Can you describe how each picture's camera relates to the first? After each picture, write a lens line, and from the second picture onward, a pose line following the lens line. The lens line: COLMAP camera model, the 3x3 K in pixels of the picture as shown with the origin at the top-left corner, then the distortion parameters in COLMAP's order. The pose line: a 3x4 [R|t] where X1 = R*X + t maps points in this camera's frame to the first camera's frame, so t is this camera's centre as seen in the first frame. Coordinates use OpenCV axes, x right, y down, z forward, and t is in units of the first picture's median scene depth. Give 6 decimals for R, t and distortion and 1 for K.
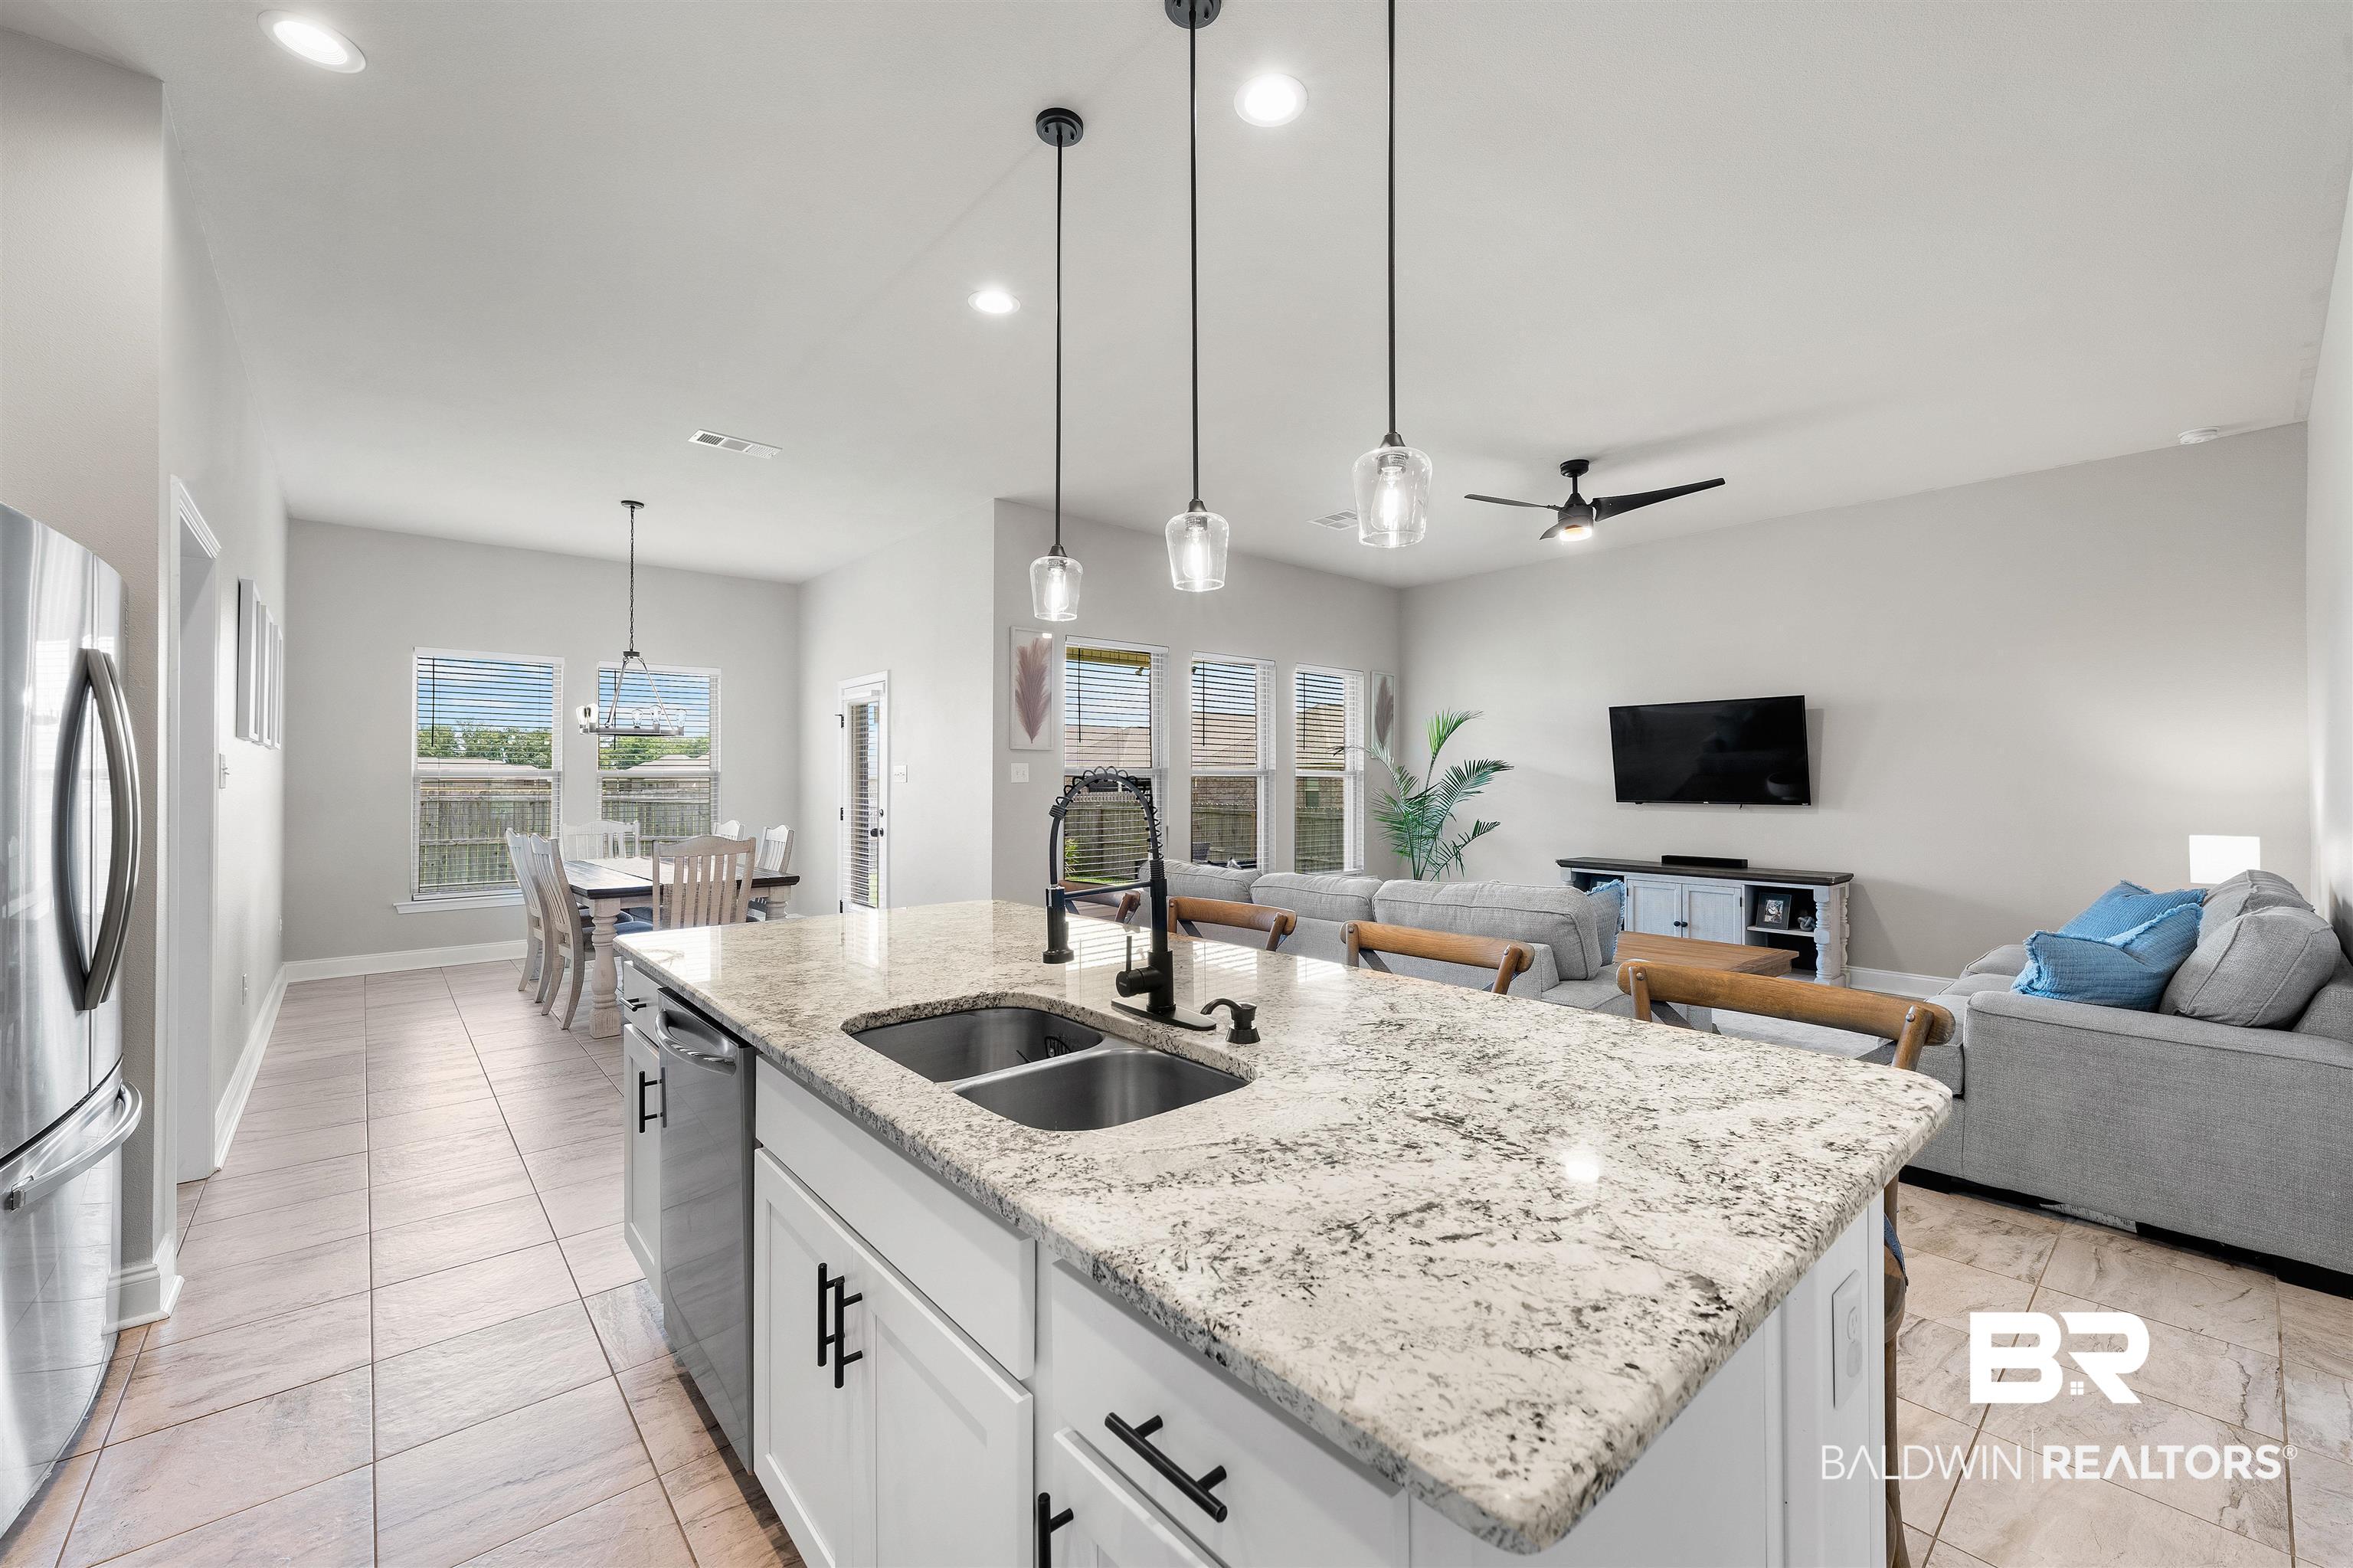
lens RADIAL K [[931.4, 0, 1181.0], [0, 931.4, 762.6], [0, 0, 1]] dist [0.005220, 0.000015]
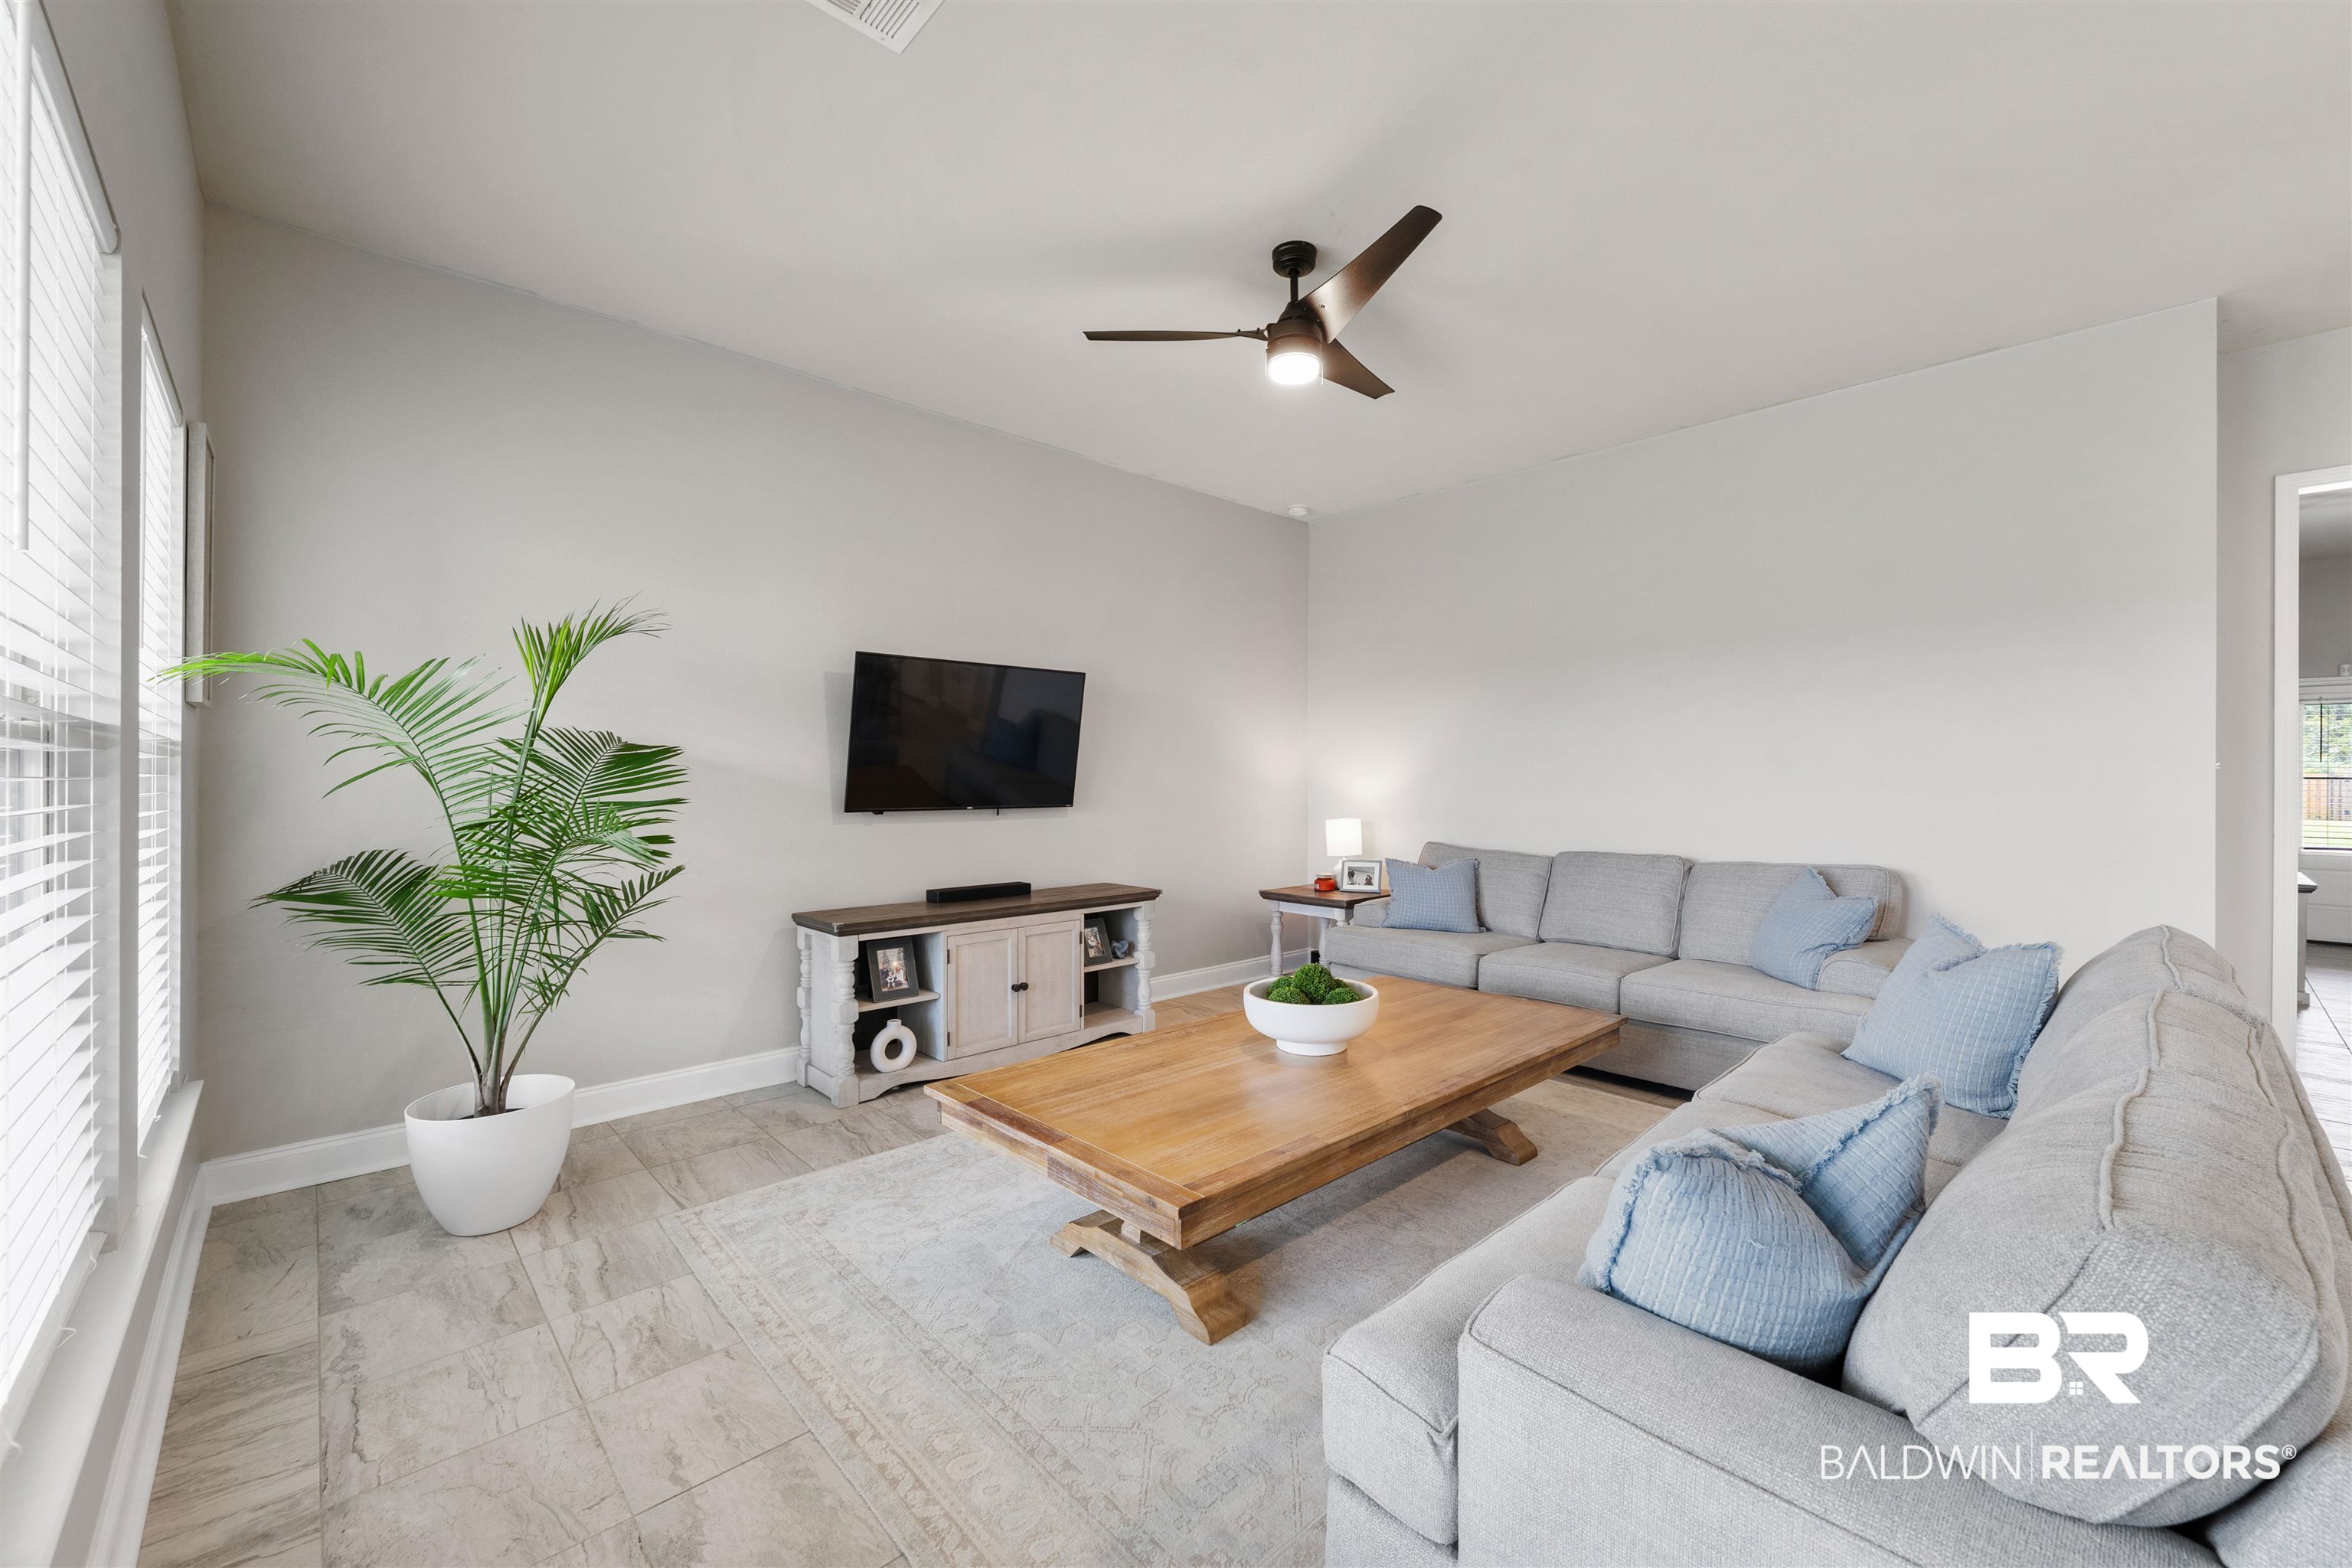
lens RADIAL K [[930.9, 0, 1180.5], [0, 930.9, 762.6], [0, 0, 1]] dist [0.005220, 0.000015]
pose [[-0.027946, 0.013561, 0.999517, -0.161168], [-0.021792, 0.999662, -0.014173, 0.016376], [-0.999372, -0.022178, -0.027641, 0.952963]]
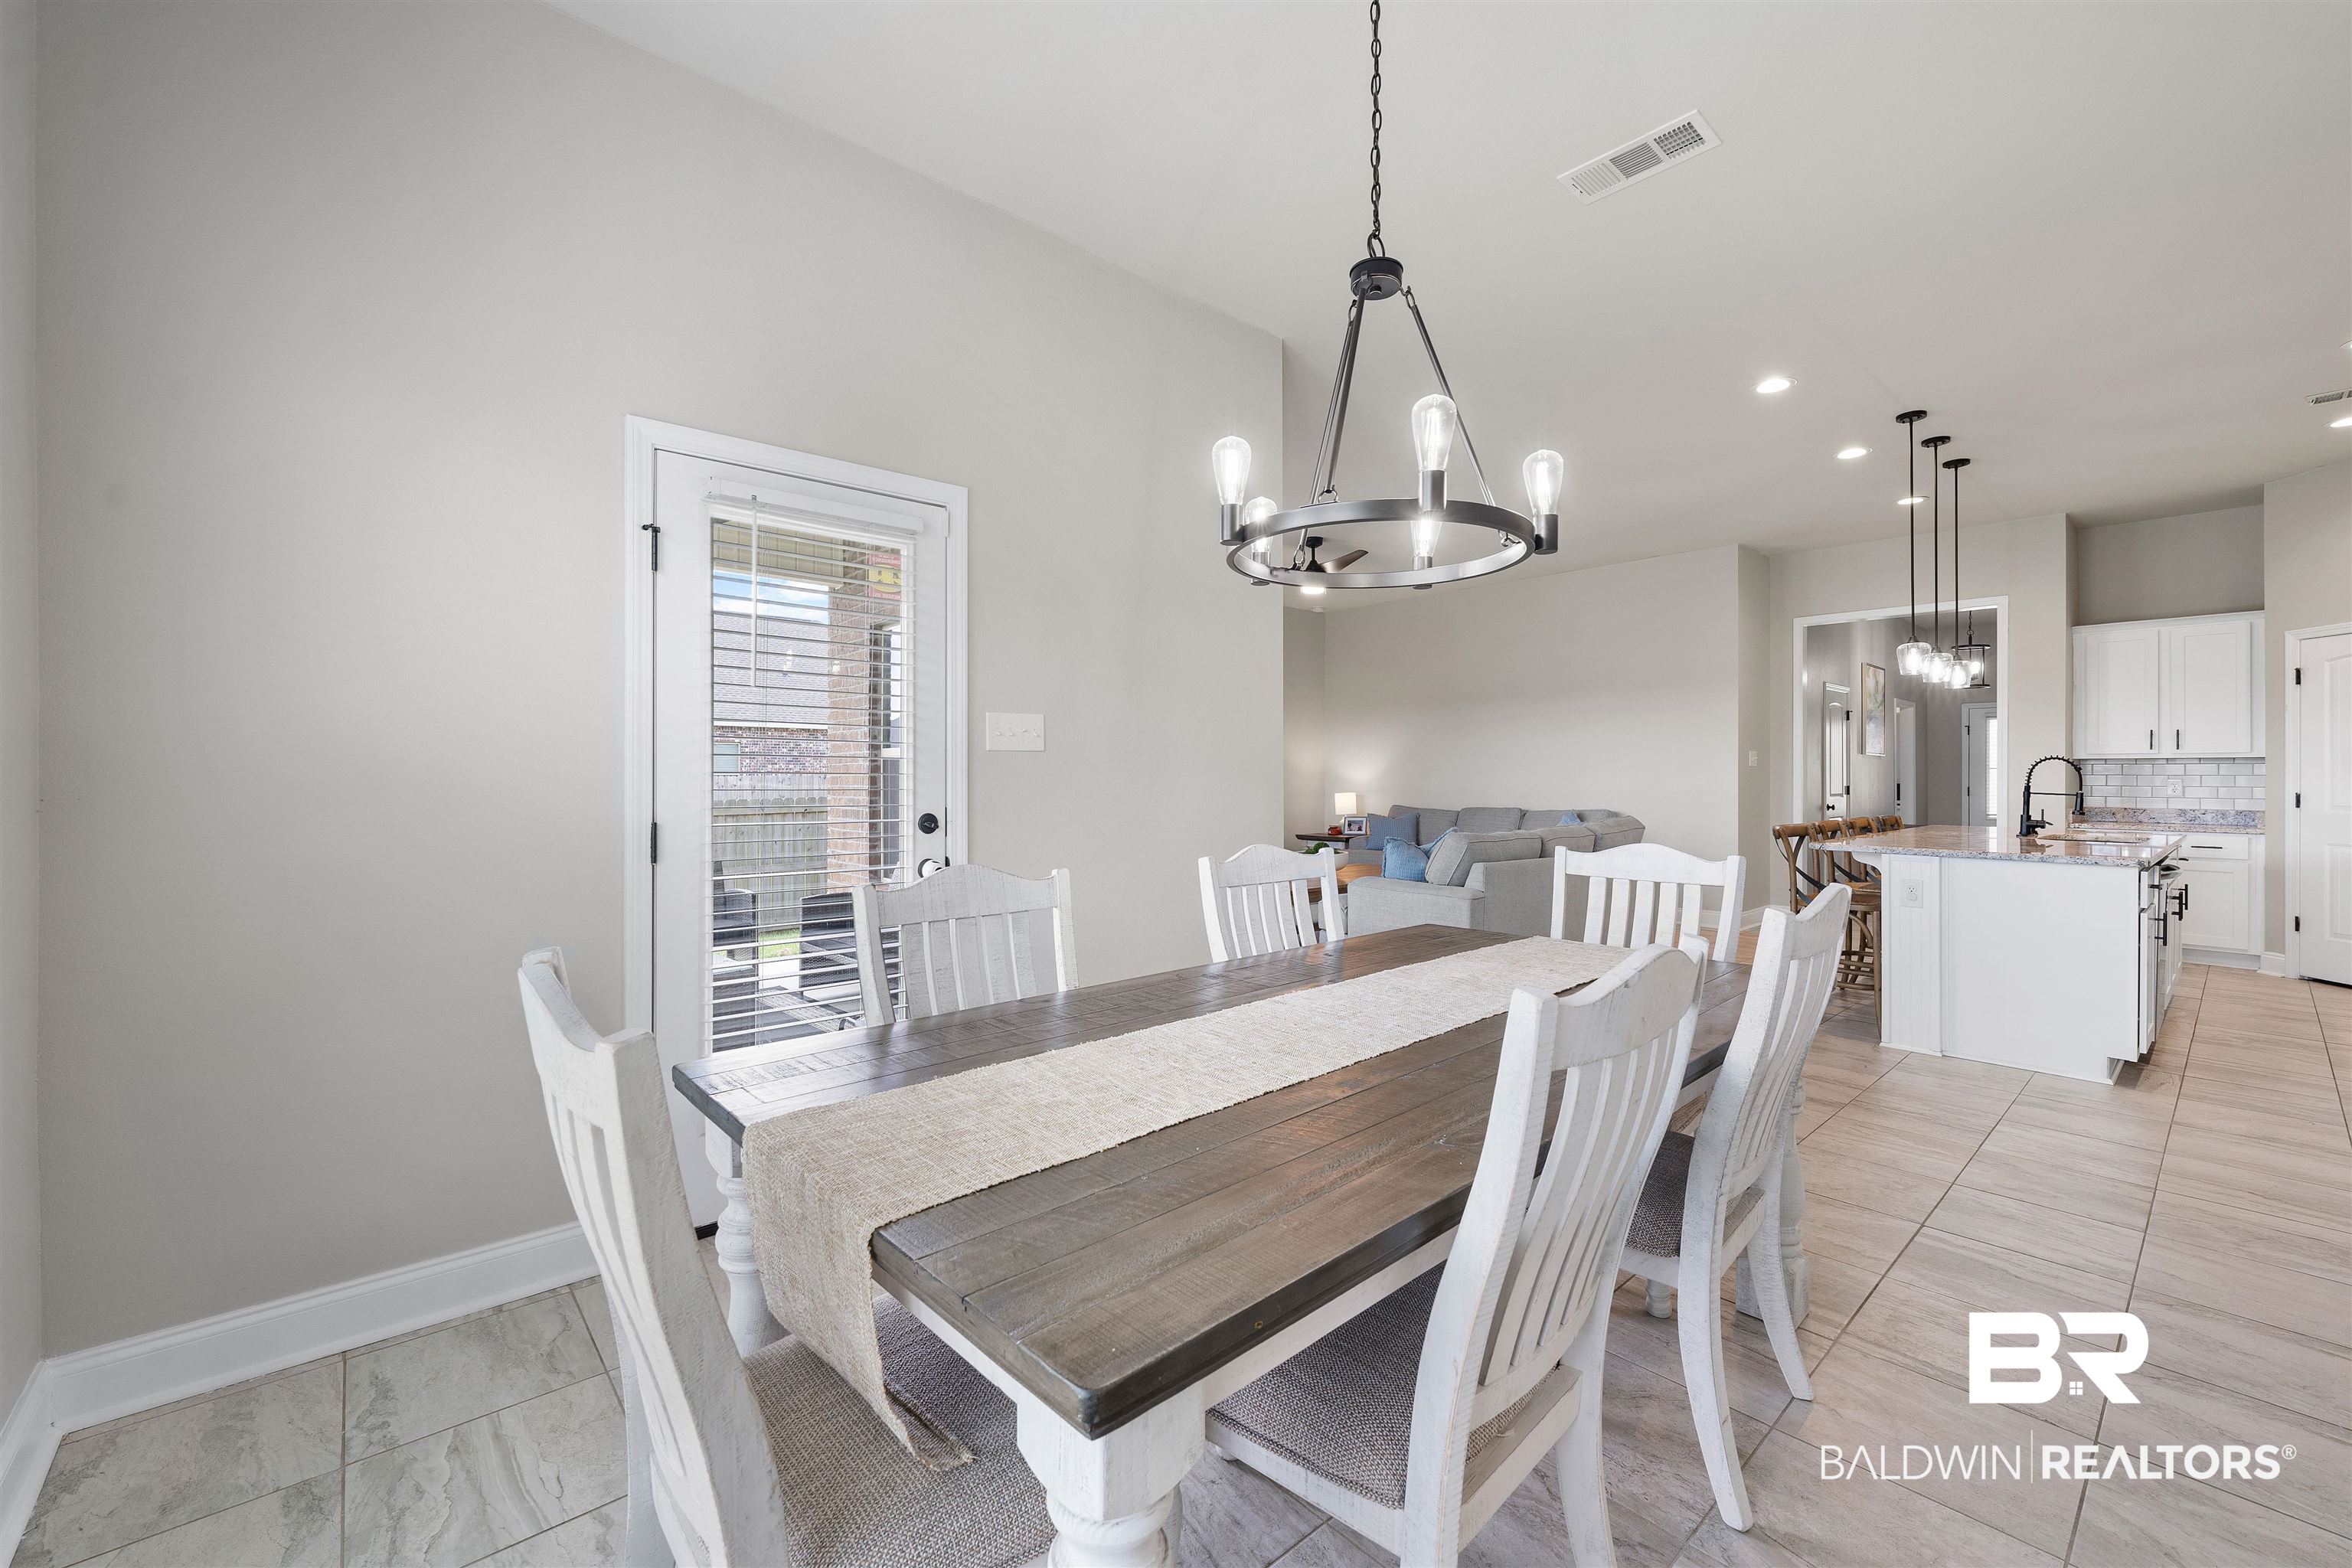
lens RADIAL K [[943.0, 0, 1196.3], [0, 943.0, 773.2], [0, 0, 1]] dist [0.000419, -0.000132]
pose [[-0.012936, 0.005435, 0.999902, -0.872919], [-0.021285, 0.999757, -0.005710, 0.038939], [-0.999690, -0.021357, -0.012818, 1.042681]]
